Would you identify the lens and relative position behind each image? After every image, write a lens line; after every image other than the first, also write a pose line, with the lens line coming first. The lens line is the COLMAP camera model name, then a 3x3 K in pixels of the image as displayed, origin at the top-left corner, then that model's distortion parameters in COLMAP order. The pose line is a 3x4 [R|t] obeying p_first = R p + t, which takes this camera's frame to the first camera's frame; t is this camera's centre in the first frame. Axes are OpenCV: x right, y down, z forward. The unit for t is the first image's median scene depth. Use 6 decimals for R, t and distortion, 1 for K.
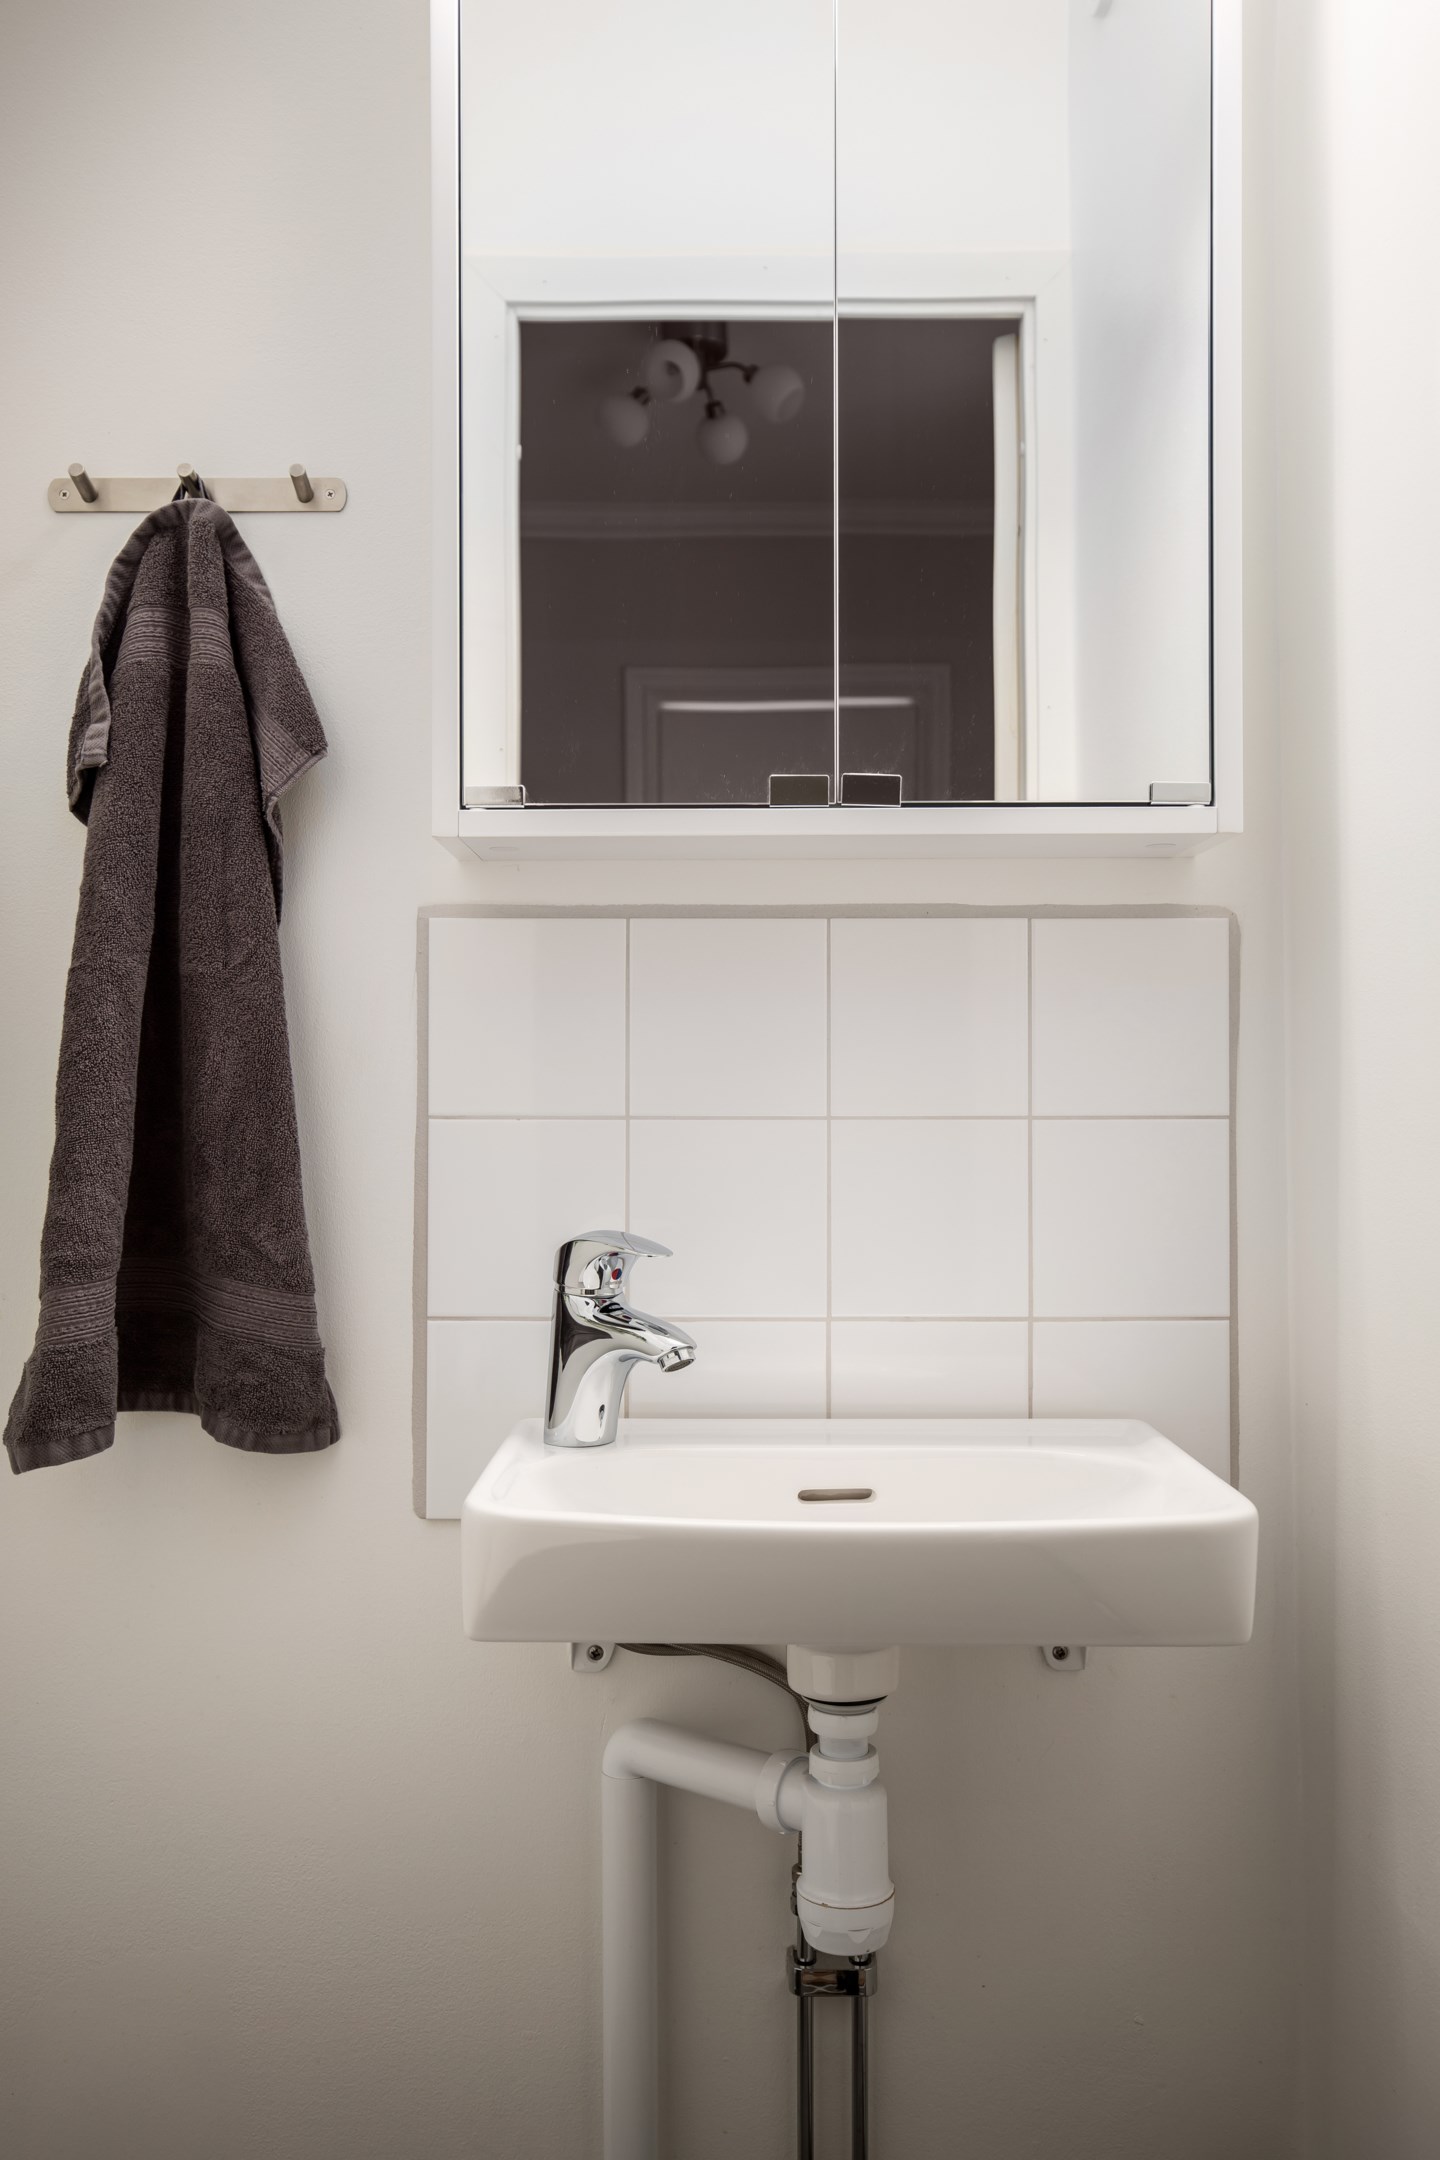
lens RADIAL K [[1766.5, 0, 721.5], [0, 1766.5, 1077.7], [0, 0, 1]] dist [0.006337, 0.010180]
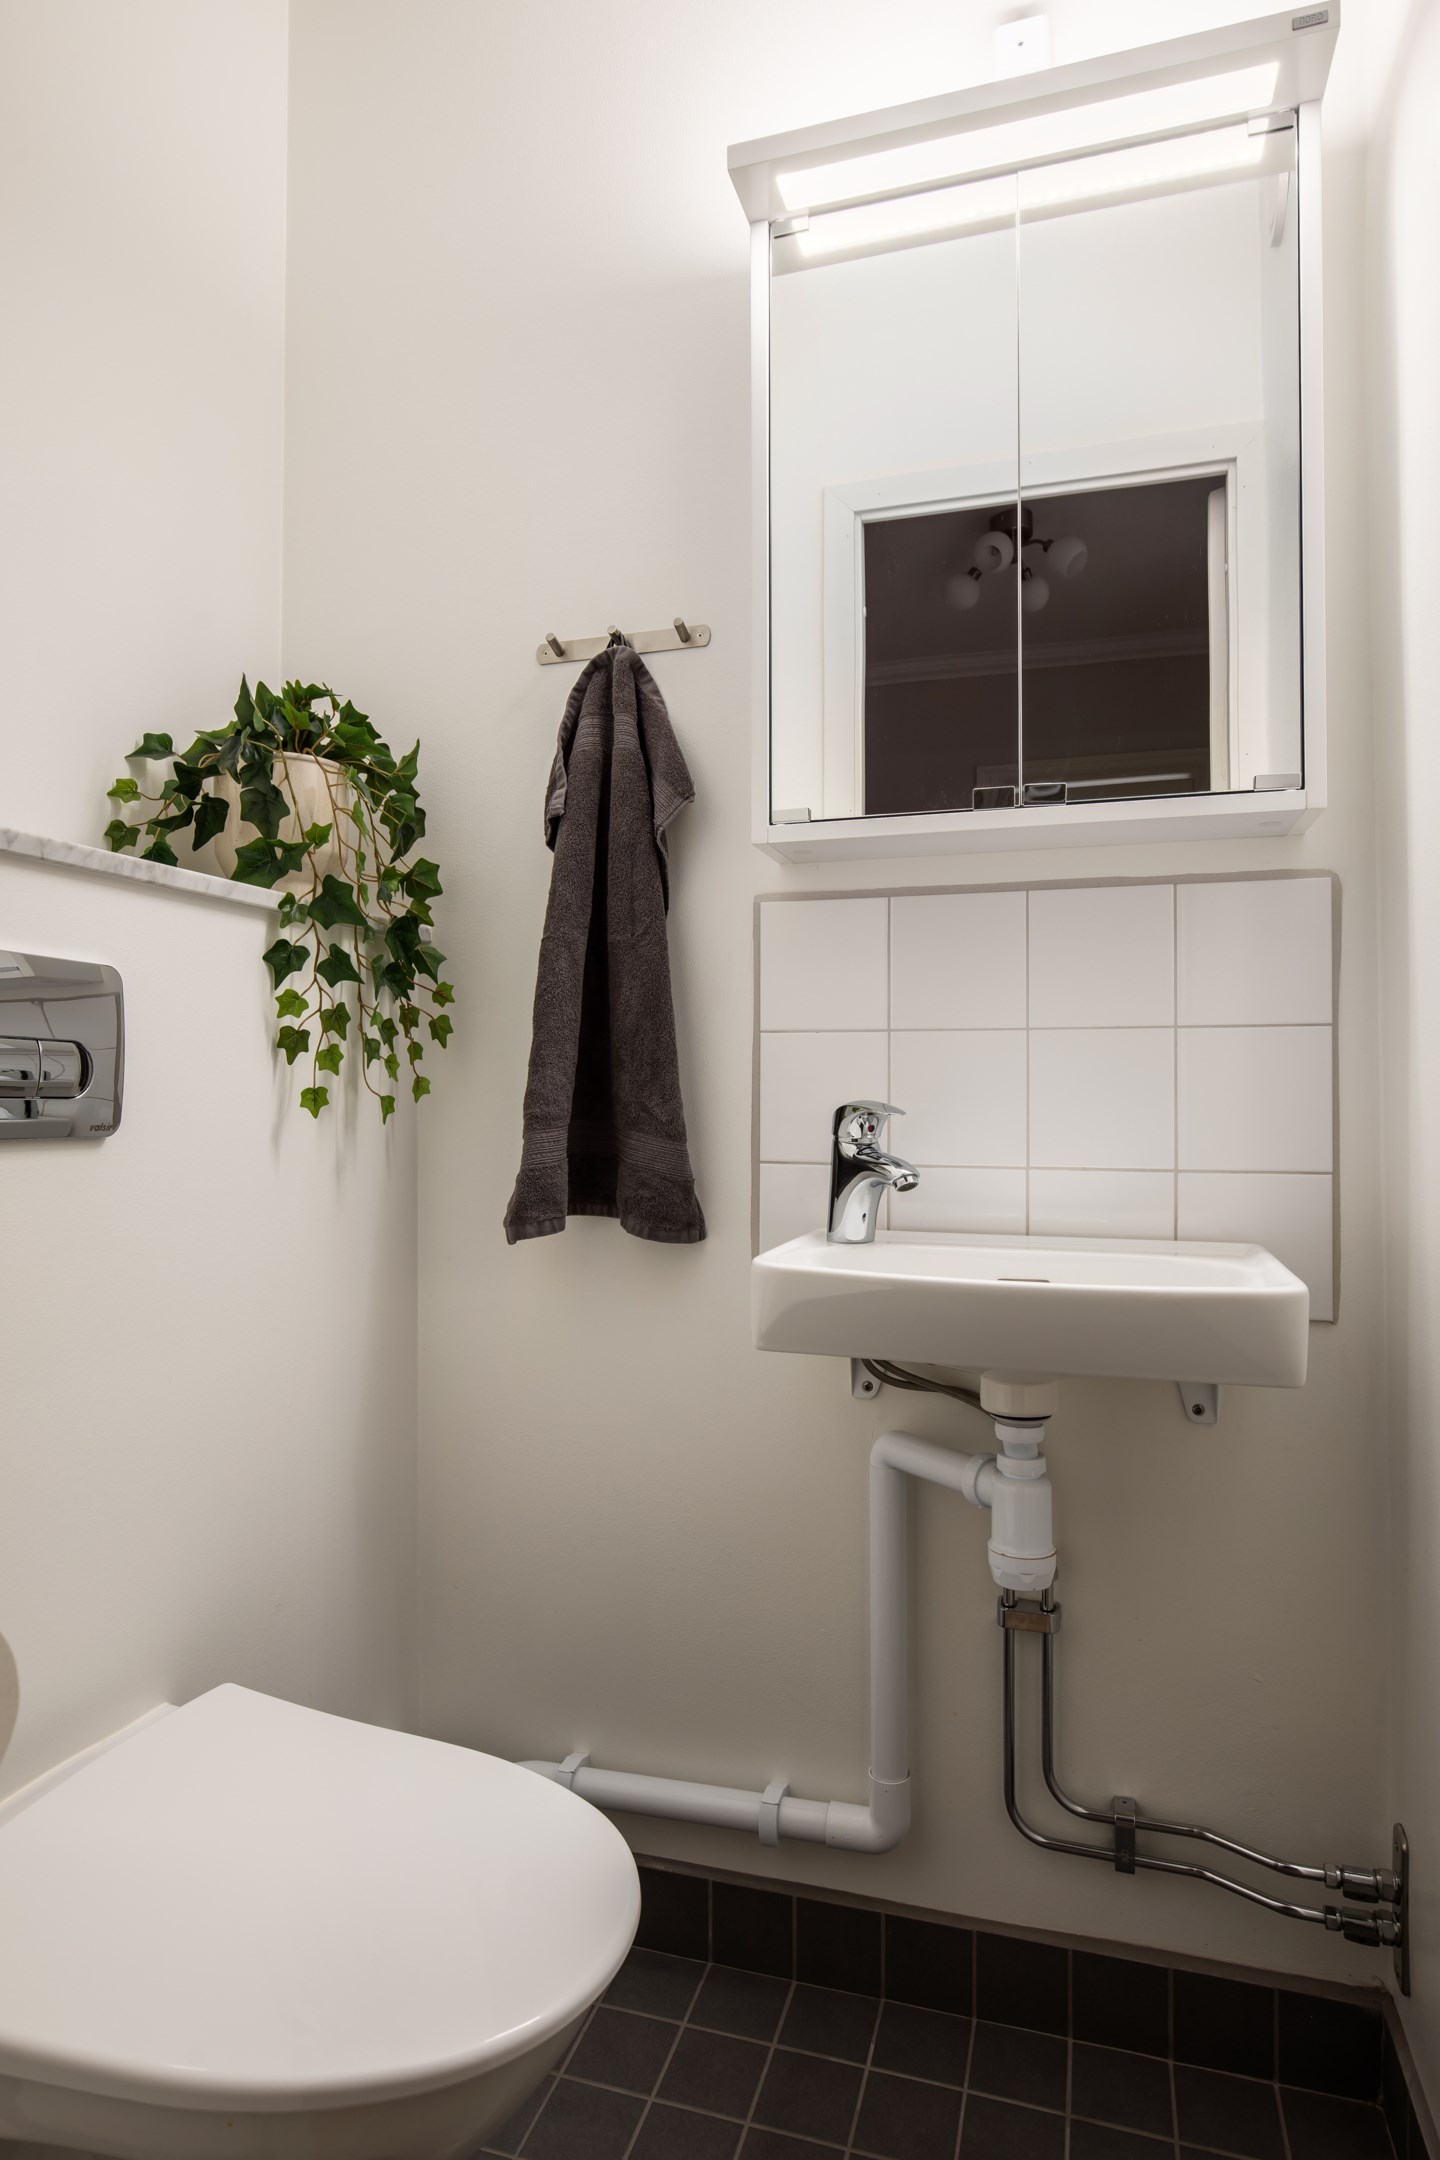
lens RADIAL K [[1228.5, 0, 718.0], [0, 1228.5, 1084.3], [0, 0, 1]] dist [-0.013101, -0.004419]
pose [[0.954737, 0.000263, -0.297451, 0.121153], [0.000228, 0.999999, 0.001618, 0.068663], [0.297451, -0.001612, 0.954736, -0.035212]]
